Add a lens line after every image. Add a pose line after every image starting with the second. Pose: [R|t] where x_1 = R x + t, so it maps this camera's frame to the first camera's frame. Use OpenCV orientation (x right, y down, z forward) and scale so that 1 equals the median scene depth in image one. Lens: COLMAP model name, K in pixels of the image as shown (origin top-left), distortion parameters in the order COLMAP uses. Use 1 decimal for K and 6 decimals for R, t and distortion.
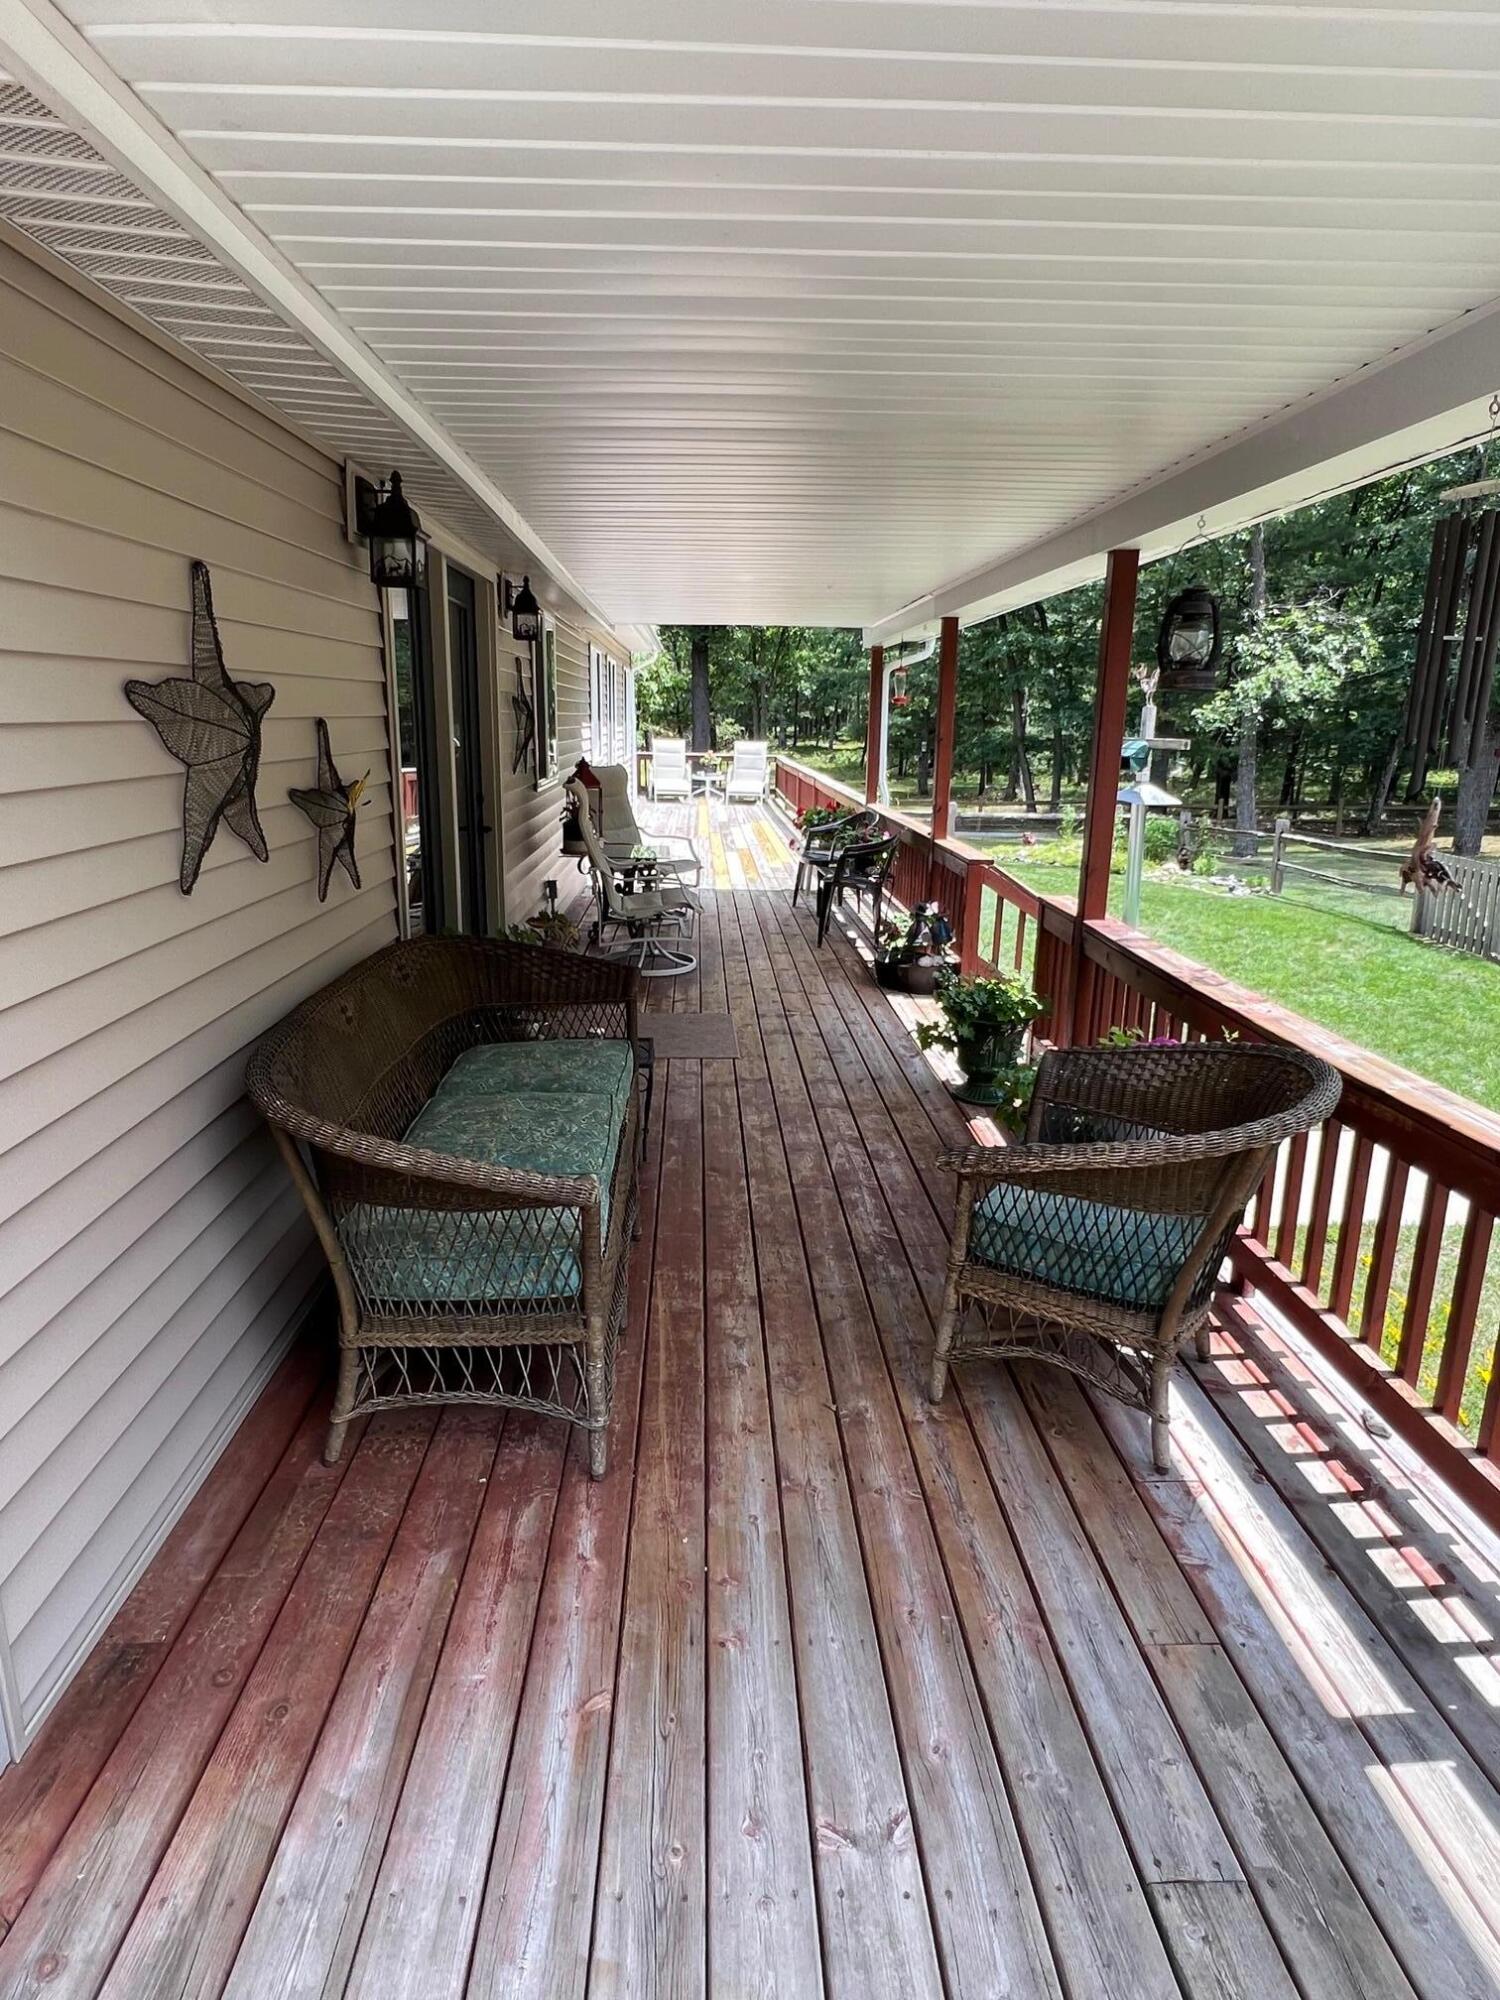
lens RADIAL K [[1164.0, 0, 750.0], [0, 1164.0, 1000.0], [0, 0, 1]] dist [0.000483, -0.002171]
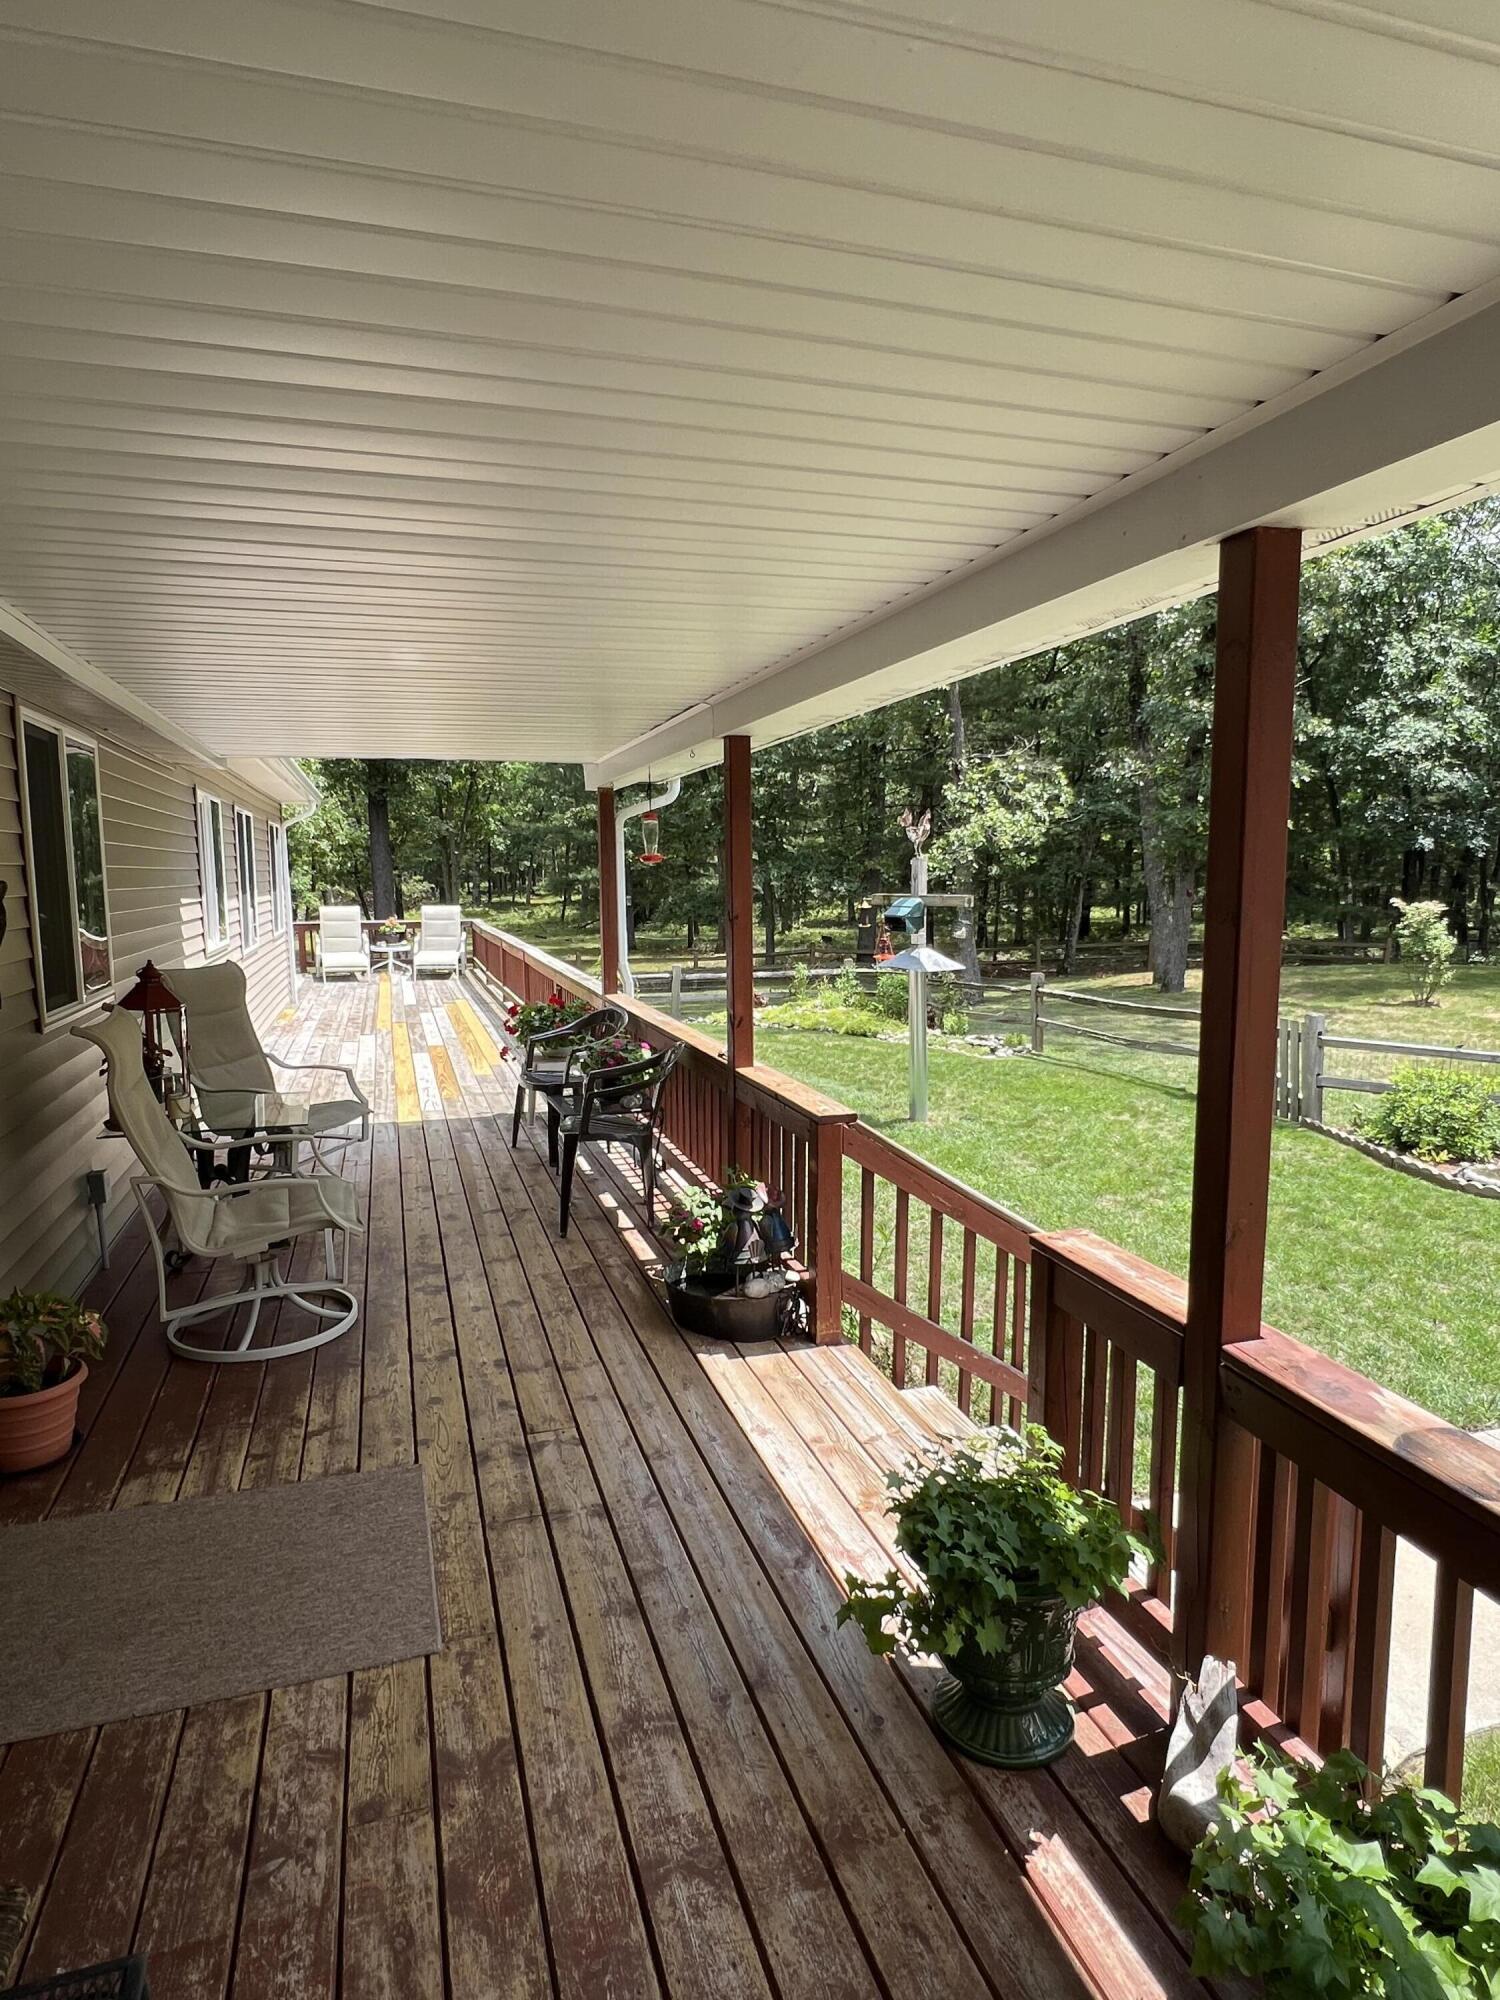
lens RADIAL K [[1164.0, 0, 750.0], [0, 1164.0, 1000.0], [0, 0, 1]] dist [0.000483, -0.002171]
pose [[0.966516, -0.050733, 0.251542, 0.001994], [0.082056, 0.989896, -0.115641, -0.043283], [-0.243133, 0.132409, 0.960913, 0.160759]]
